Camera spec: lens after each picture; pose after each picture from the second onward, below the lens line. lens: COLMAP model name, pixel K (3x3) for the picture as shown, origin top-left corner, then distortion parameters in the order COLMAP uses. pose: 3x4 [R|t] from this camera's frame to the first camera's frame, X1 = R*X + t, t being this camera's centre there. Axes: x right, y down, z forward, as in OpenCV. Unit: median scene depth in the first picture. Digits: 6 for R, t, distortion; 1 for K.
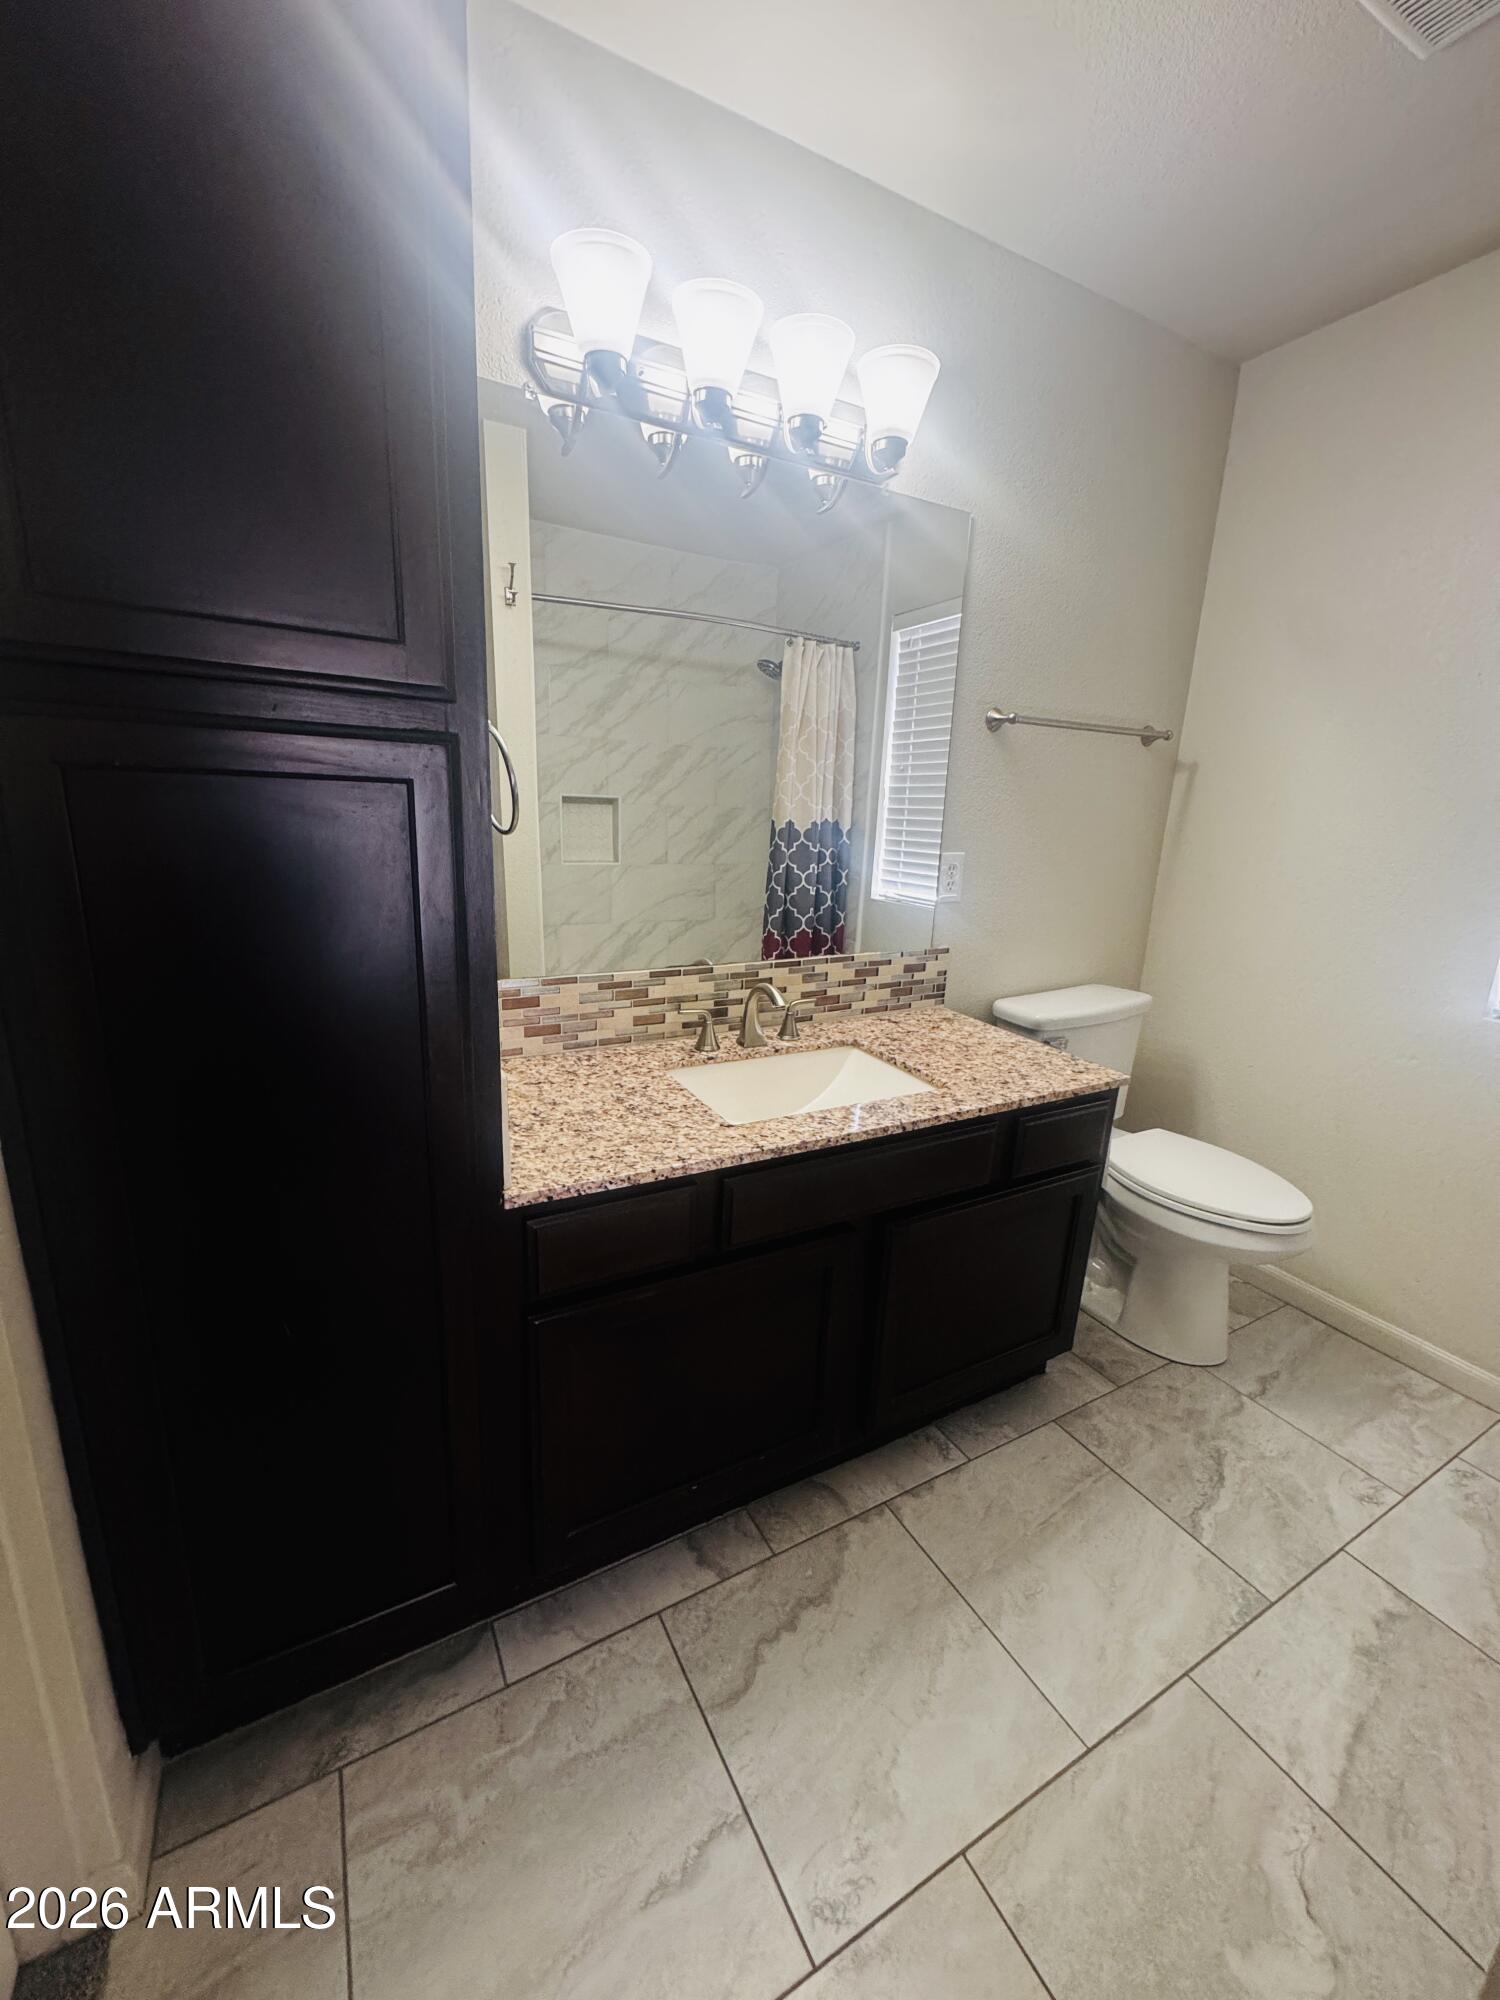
lens RADIAL K [[798.4, 0, 746.2], [0, 798.4, 997.5], [0, 0, 1]] dist [-0.003010, -0.000093]
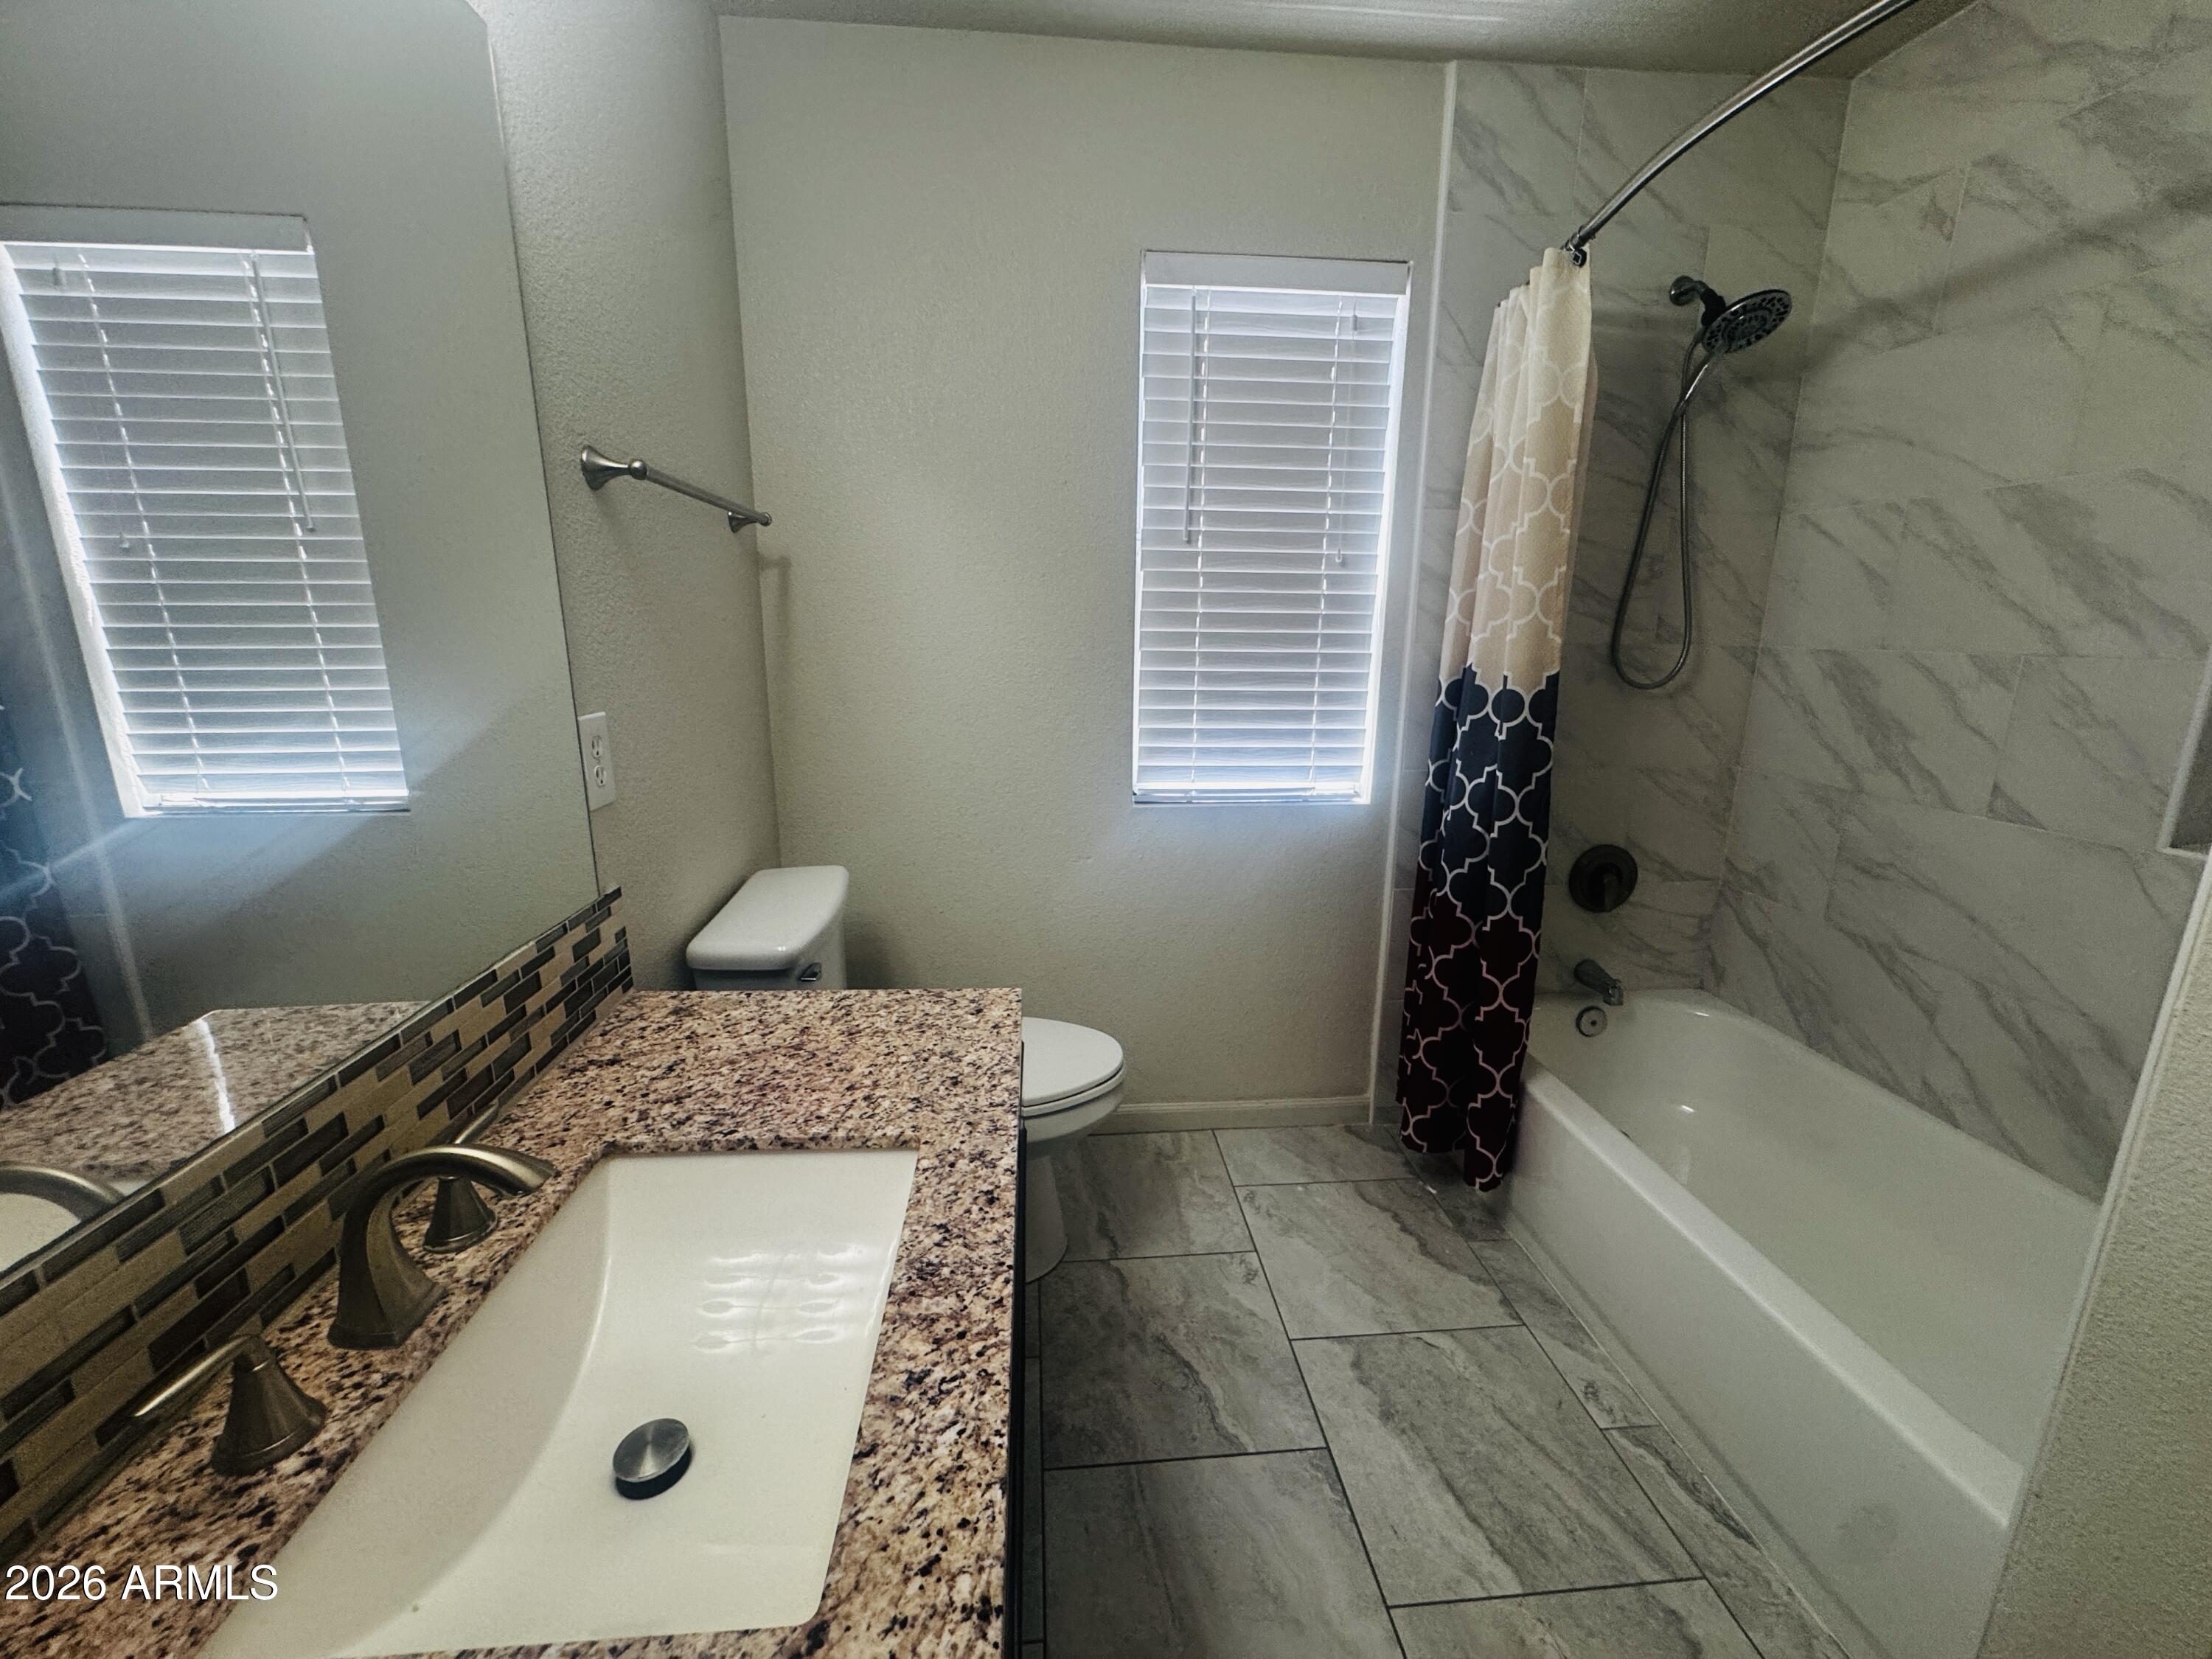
lens RADIAL K [[883.0, 0, 1106.0], [0, 883.0, 829.5], [0, 0, 1]] dist [-0.003010, -0.000093]
pose [[0.401598, -0.238178, 0.884302, -0.153338], [0.225266, 0.961614, 0.156699, -0.134617], [-0.887679, 0.136274, 0.439835, 0.491176]]
